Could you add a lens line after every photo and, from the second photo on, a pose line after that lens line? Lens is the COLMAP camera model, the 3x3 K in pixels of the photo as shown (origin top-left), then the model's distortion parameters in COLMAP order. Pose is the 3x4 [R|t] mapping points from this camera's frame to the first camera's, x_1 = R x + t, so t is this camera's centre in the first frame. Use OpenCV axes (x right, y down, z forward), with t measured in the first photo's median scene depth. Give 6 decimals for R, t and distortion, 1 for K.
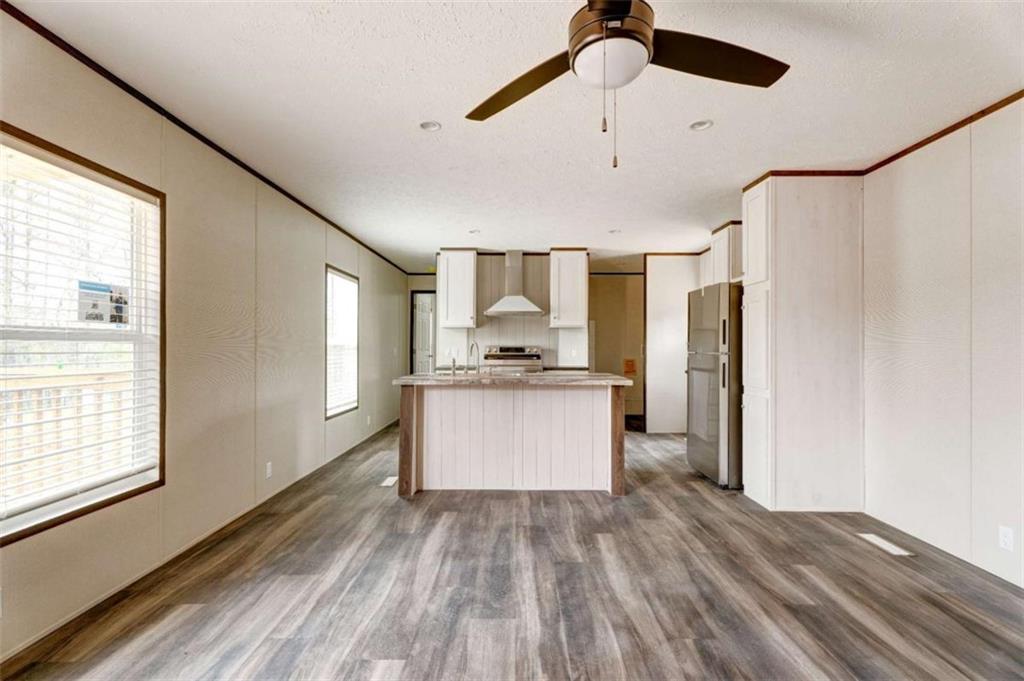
lens RADIAL K [[464.1, 0, 508.1], [0, 464.1, 342.0], [0, 0, 1]] dist [0.004349, 0.000389]
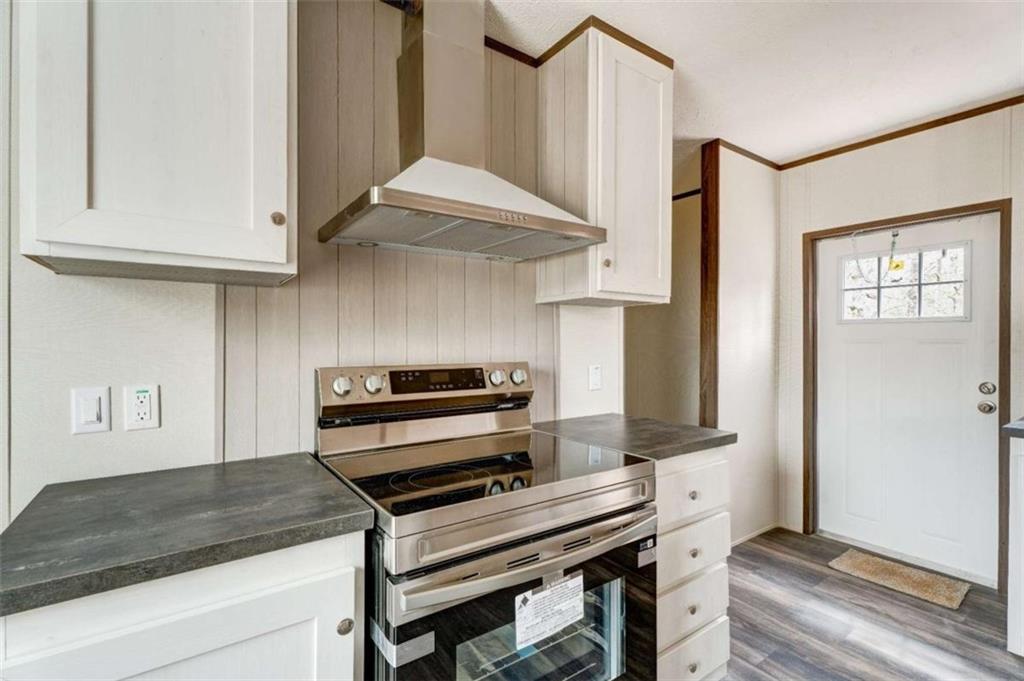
lens RADIAL K [[464.1, 0, 539.1], [0, 464.1, 343.4], [0, 0, 1]] dist [0.004349, 0.000389]
pose [[0.776188, -0.001775, 0.630500, -0.250600], [-0.005717, 0.999935, 0.009853, -0.013099], [-0.630476, -0.011253, 0.776127, 1.781832]]
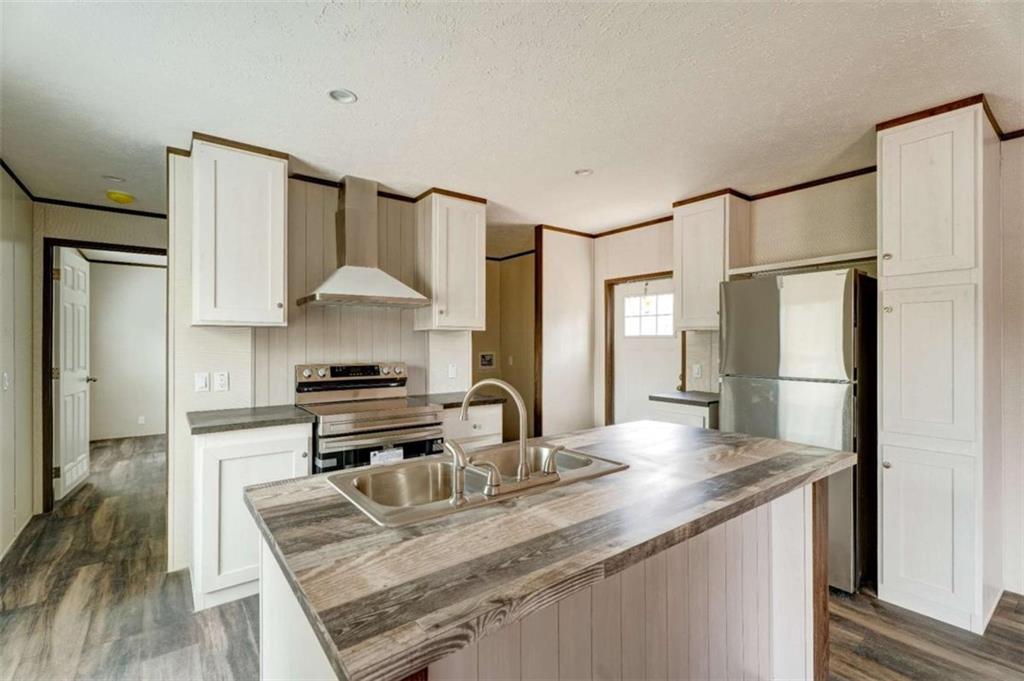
lens RADIAL K [[464.1, 0, 510.9], [0, 464.1, 341.7], [0, 0, 1]] dist [0.004349, 0.000389]
pose [[0.789422, -0.000804, 0.613850, -0.400767], [-0.003020, 0.999982, 0.005194, -0.044405], [-0.613843, -0.005954, 0.789406, 1.111478]]
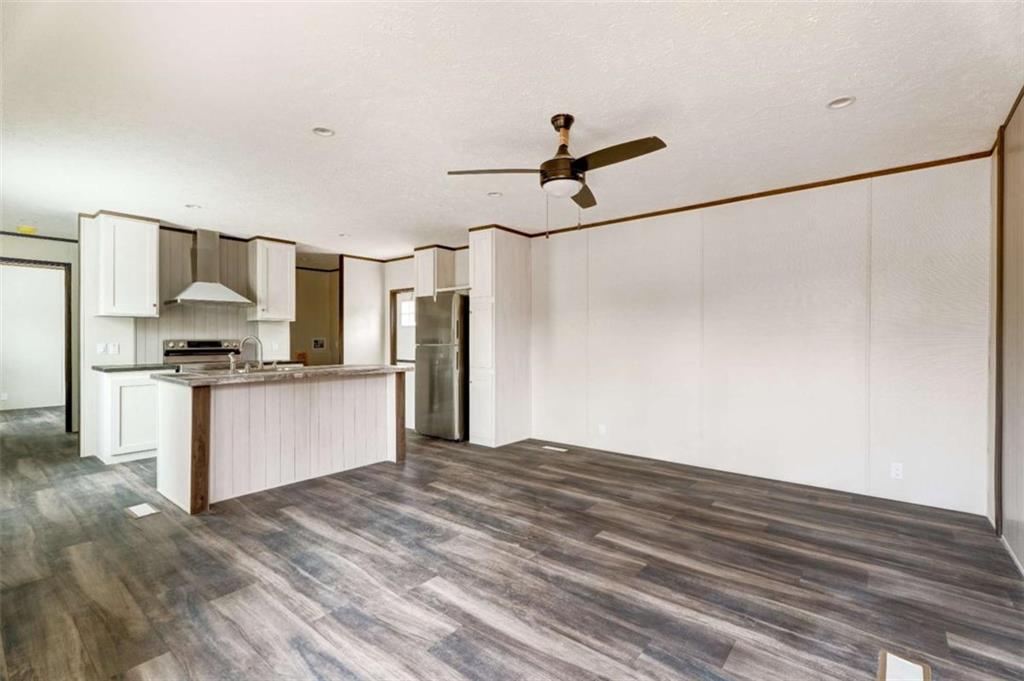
lens RADIAL K [[464.1, 0, 516.2], [0, 464.1, 340.2], [0, 0, 1]] dist [0.004349, 0.000389]
pose [[0.622240, -0.004690, 0.782812, -0.718257], [-0.005687, 0.999929, 0.010511, -0.008032], [-0.782806, -0.010992, 0.622169, -0.003774]]
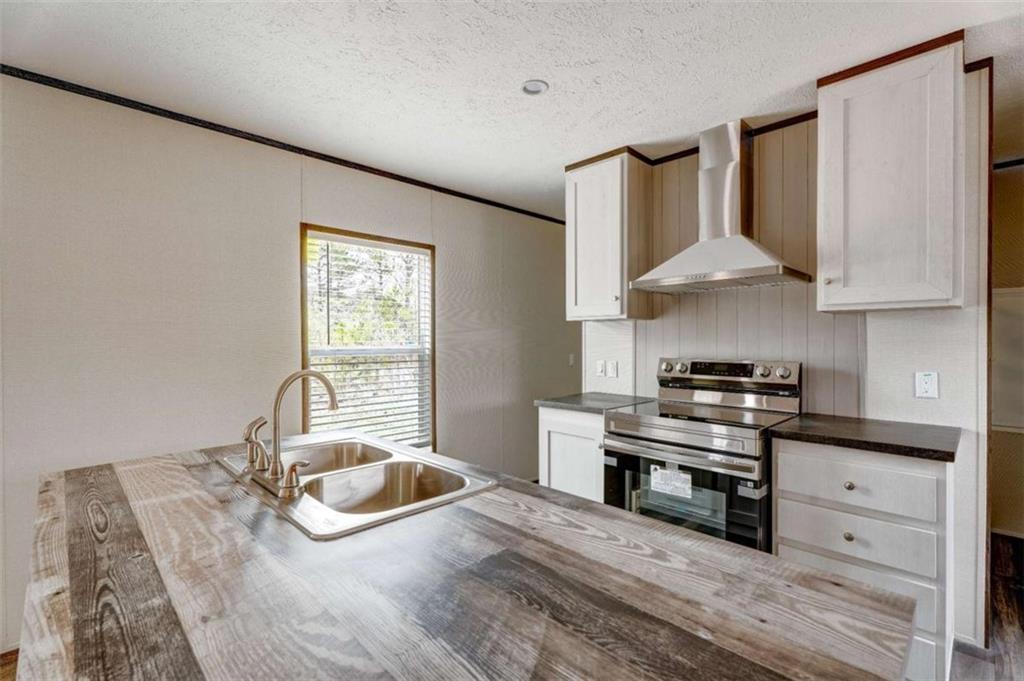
lens RADIAL K [[464.1, 0, 512.7], [0, 464.1, 341.2], [0, 0, 1]] dist [0.004349, 0.000389]
pose [[0.722232, -0.000415, -0.691651, 0.376097], [0.011829, 0.999861, 0.011753, -0.035412], [0.691550, -0.016670, 0.722136, 1.316104]]
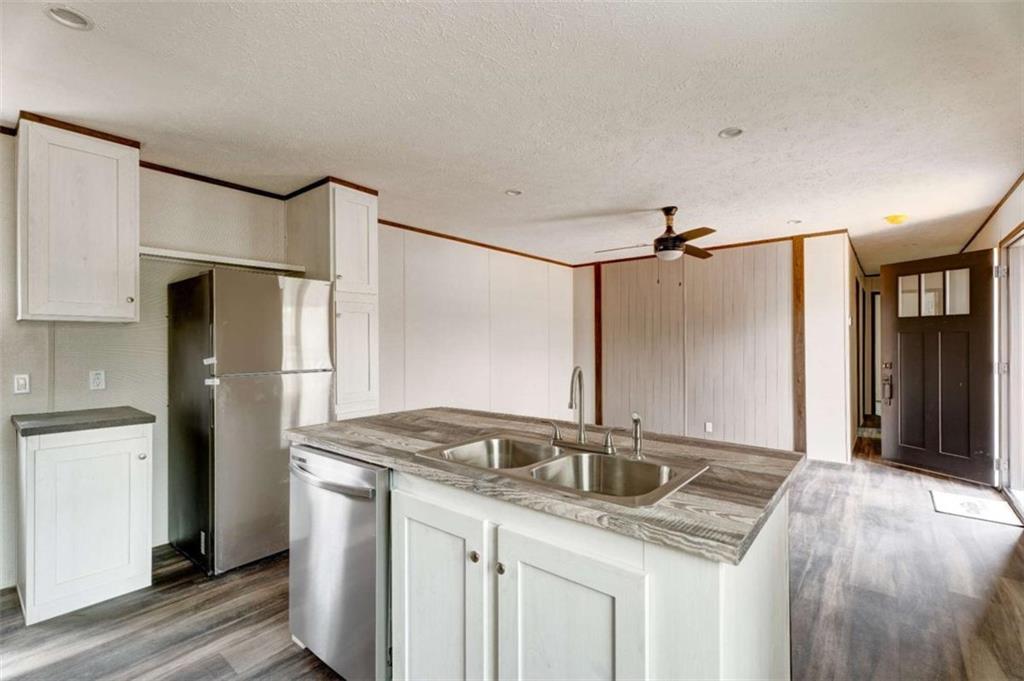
lens RADIAL K [[464.1, 0, 513.0], [0, 464.1, 344.9], [0, 0, 1]] dist [0.004349, 0.000389]
pose [[-0.789874, -0.000987, 0.613268, -0.396649], [-0.003195, 0.999992, -0.002505, -0.025708], [-0.613261, -0.003938, -0.789871, 2.008362]]
